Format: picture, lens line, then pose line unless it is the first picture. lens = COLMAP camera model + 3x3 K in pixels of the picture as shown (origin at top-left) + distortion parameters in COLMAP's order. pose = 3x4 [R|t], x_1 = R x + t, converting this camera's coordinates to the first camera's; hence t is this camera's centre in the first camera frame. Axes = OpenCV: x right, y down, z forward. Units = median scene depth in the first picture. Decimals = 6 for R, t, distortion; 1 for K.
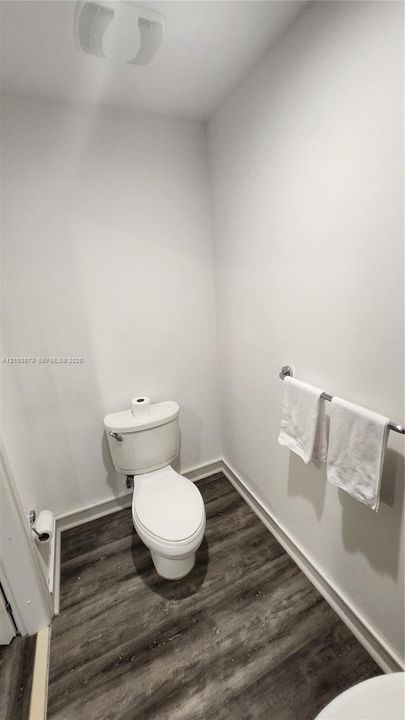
lens RADIAL K [[280.8, 0, 196.7], [0, 280.8, 360.0], [0, 0, 1]] dist [0.003144, -0.004075]
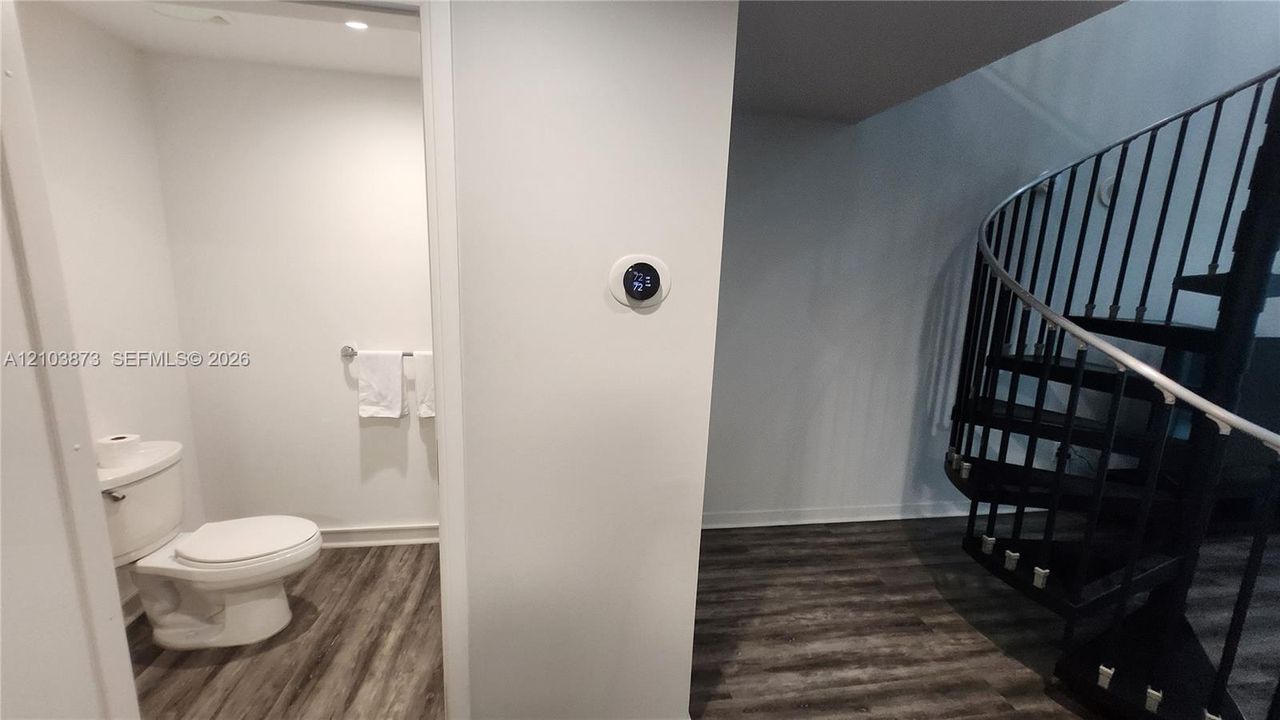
lens RADIAL K [[499.2, 0, 640.1], [0, 499.2, 363.3], [0, 0, 1]] dist [0.003144, -0.004075]
pose [[0.247154, -0.108218, 0.962914, -1.248862], [0.225289, 0.972929, 0.051518, 0.241567], [-0.942422, 0.204201, 0.264844, -0.530655]]
